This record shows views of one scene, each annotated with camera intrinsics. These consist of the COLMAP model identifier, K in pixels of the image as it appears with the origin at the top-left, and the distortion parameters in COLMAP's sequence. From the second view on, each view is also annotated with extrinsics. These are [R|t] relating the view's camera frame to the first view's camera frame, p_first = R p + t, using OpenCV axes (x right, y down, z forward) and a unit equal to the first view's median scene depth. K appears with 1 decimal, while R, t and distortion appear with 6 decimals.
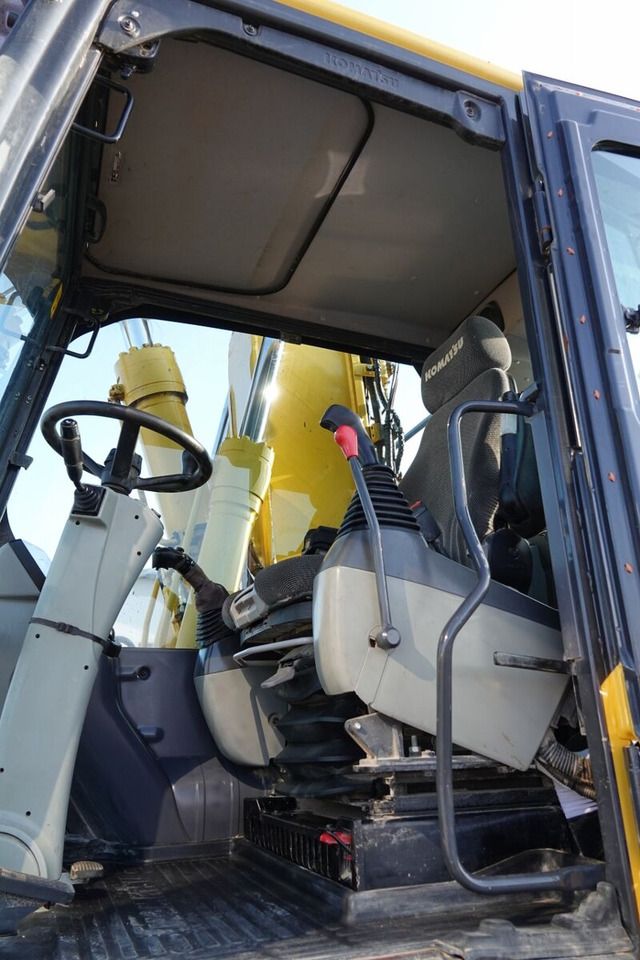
lens RADIAL K [[674.9, 0, 318.8], [0, 674.9, 474.4], [0, 0, 1]] dist [0.005843, 0.003333]
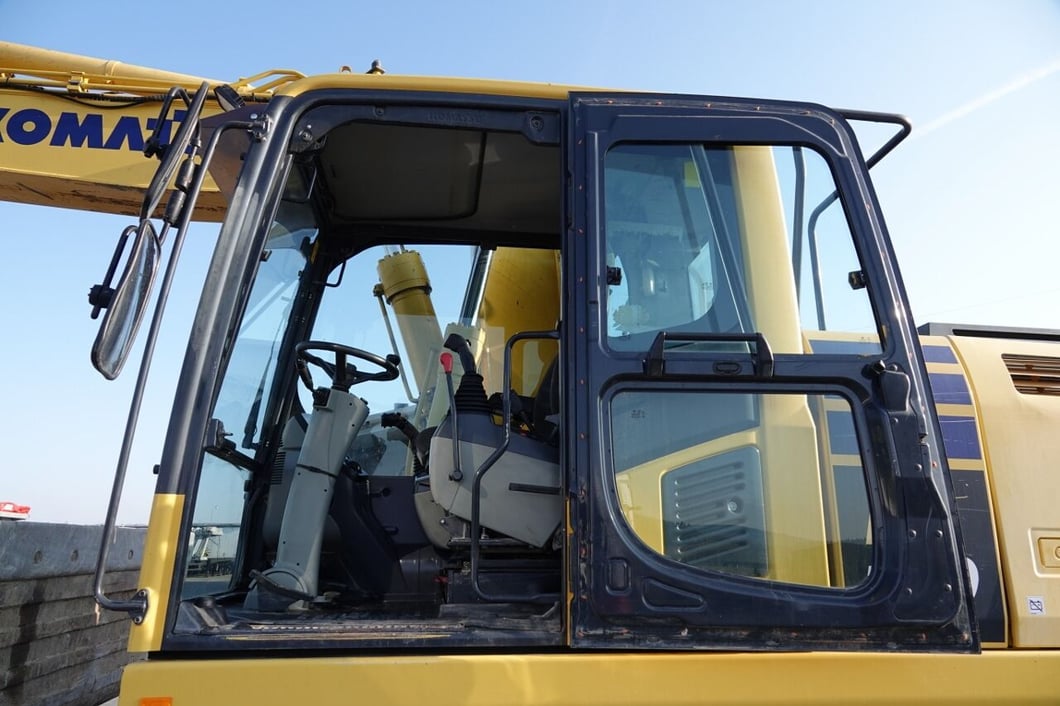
lens RADIAL K [[755.5, 0, 530.0], [0, 755.5, 353.0], [0, 0, 1]] dist [0.011819, 0.002215]
pose [[0.966484, -0.045667, -0.252633, 0.596244], [0.073623, 0.992022, 0.102331, -0.206065], [0.245945, -0.117501, 0.962136, -0.644954]]
